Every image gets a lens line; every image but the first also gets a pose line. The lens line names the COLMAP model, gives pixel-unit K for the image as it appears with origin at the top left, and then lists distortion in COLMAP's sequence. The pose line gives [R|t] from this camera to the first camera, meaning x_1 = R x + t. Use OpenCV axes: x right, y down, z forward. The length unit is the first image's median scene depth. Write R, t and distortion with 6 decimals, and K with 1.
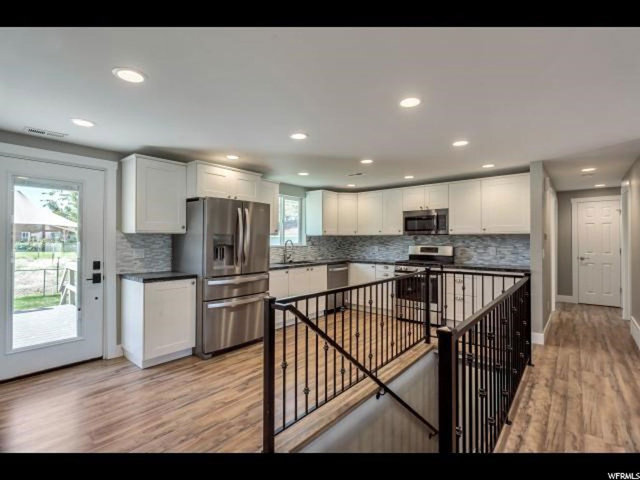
lens RADIAL K [[308.2, 0, 320.0], [0, 308.2, 240.0], [0, 0, 1]] dist [-0.003795, -0.000228]
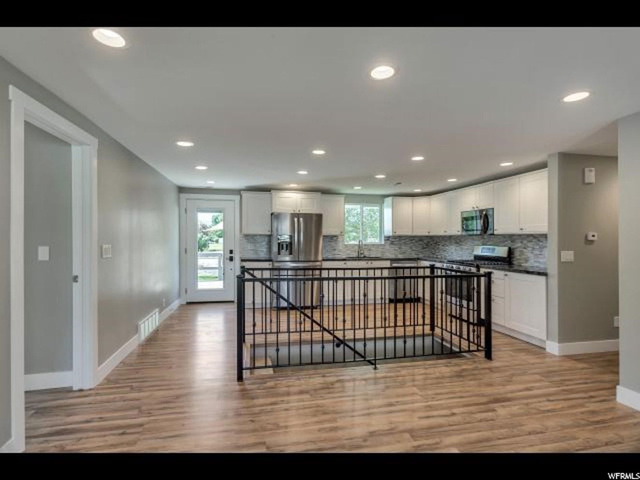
lens RADIAL K [[319.0, 0, 317.8], [0, 319.0, 237.5], [0, 0, 1]] dist [0.003106, 0.000214]
pose [[0.792667, 0.002527, -0.609650, 0.587001], [-0.008041, 0.999948, -0.006310, 0.002547], [0.609602, 0.009903, 0.792646, -0.145928]]
